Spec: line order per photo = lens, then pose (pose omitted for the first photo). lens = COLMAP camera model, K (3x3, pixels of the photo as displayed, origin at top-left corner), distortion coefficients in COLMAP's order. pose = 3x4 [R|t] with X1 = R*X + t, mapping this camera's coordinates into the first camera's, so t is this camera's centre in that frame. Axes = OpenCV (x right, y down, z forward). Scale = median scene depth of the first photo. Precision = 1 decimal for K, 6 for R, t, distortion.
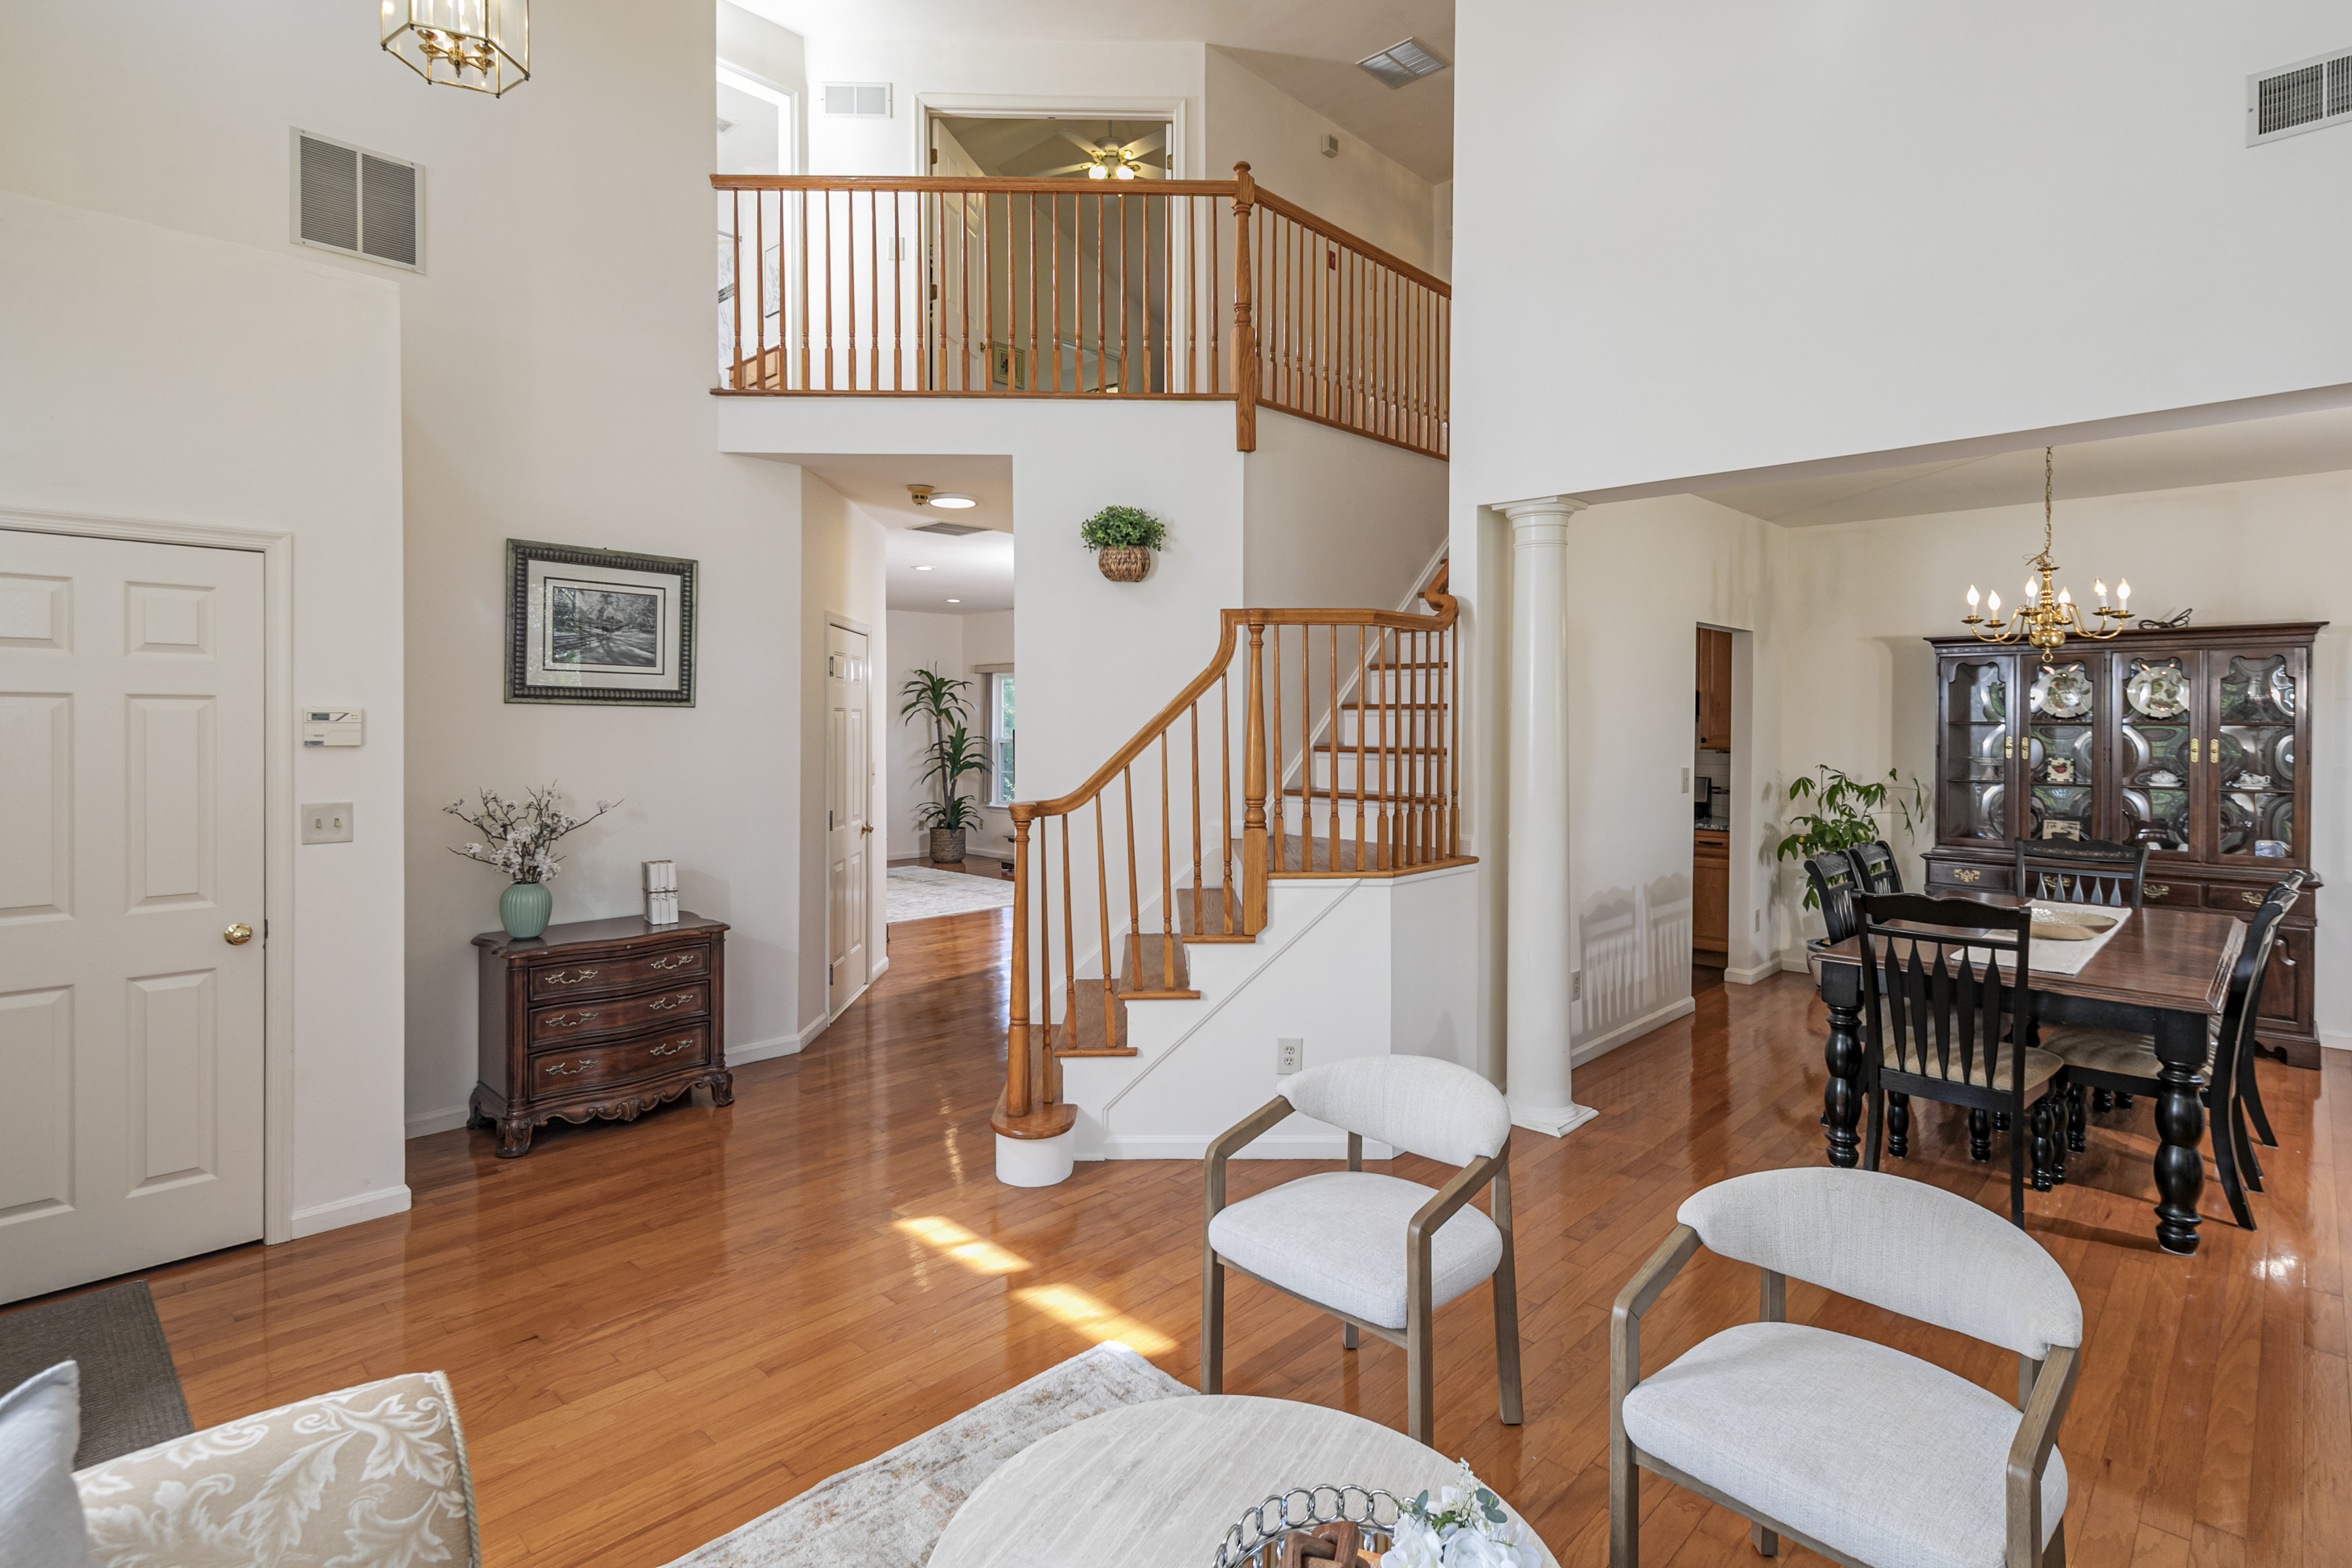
lens RADIAL K [[1155.9, 0, 1175.0], [0, 1155.9, 726.0], [0, 0, 1]] dist [0.000012, -0.000472]
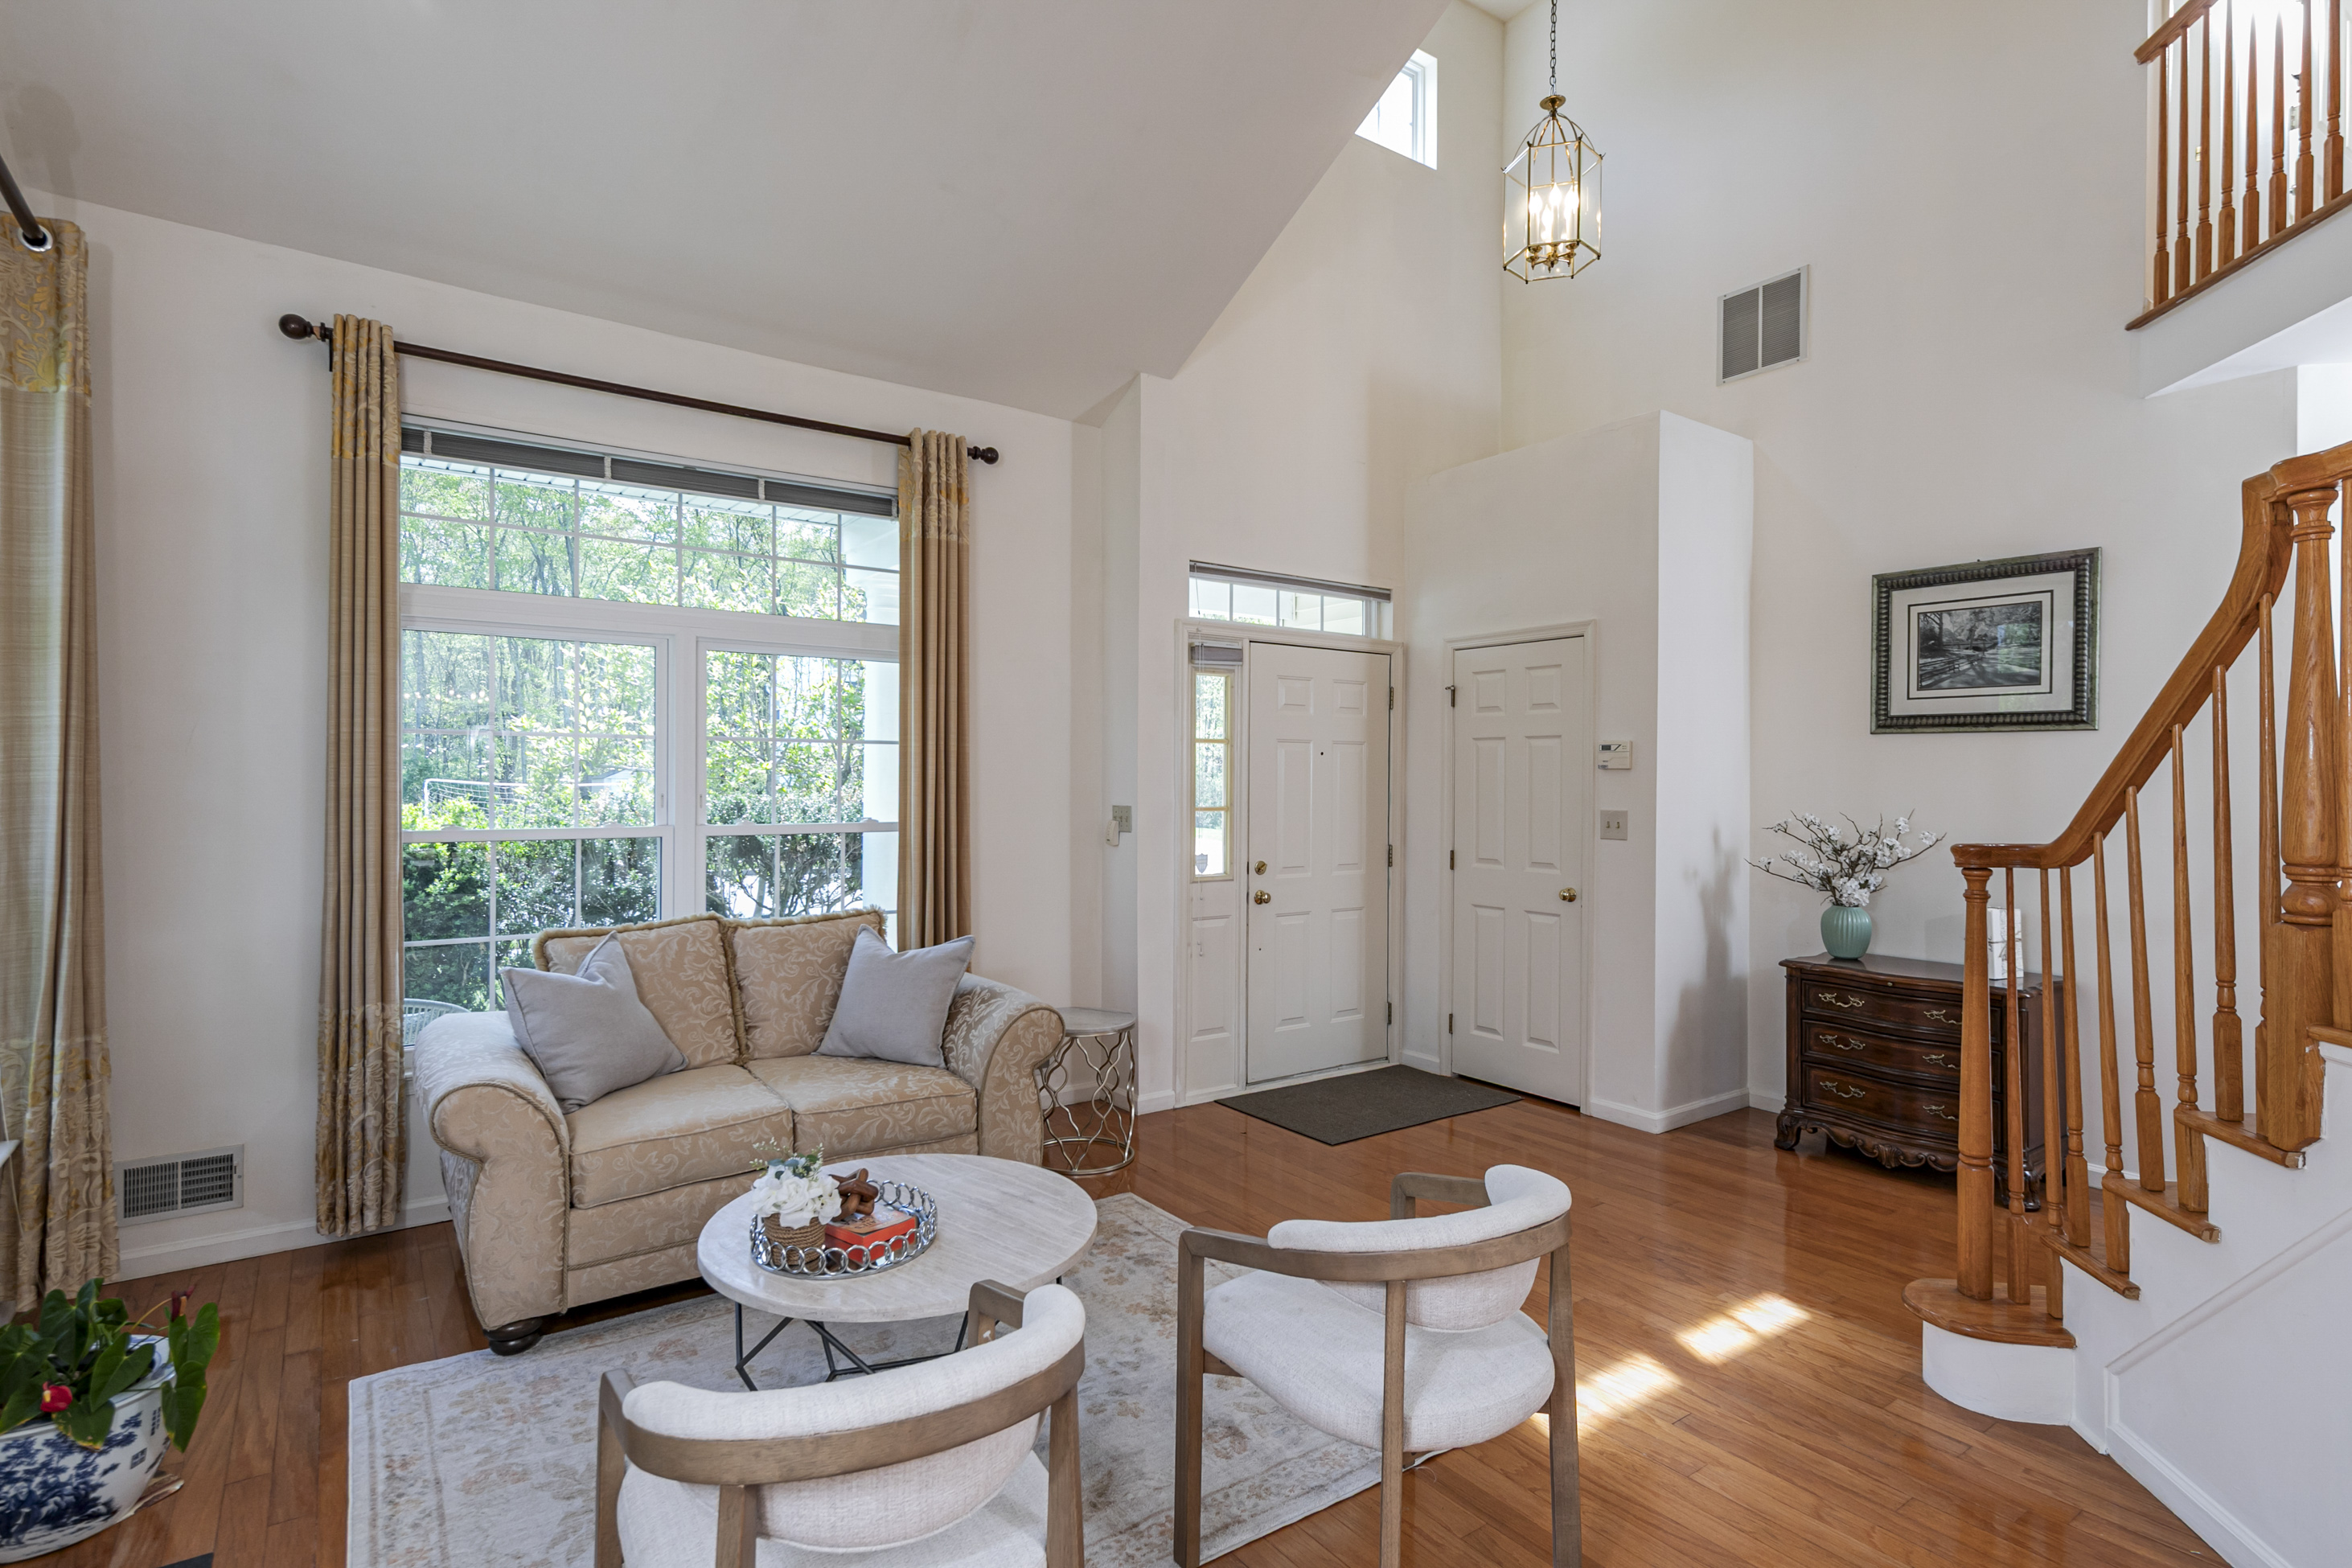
lens RADIAL K [[1175.0, 0, 1176.0], [0, 1175.0, 784.0], [0, 0, 1]] dist [0.019566, 0.000319]
pose [[-0.193304, -0.002002, -0.981137, 0.572409], [-0.011423, 0.999935, 0.000210, 0.031280], [0.981072, 0.011248, -0.193314, 0.582603]]
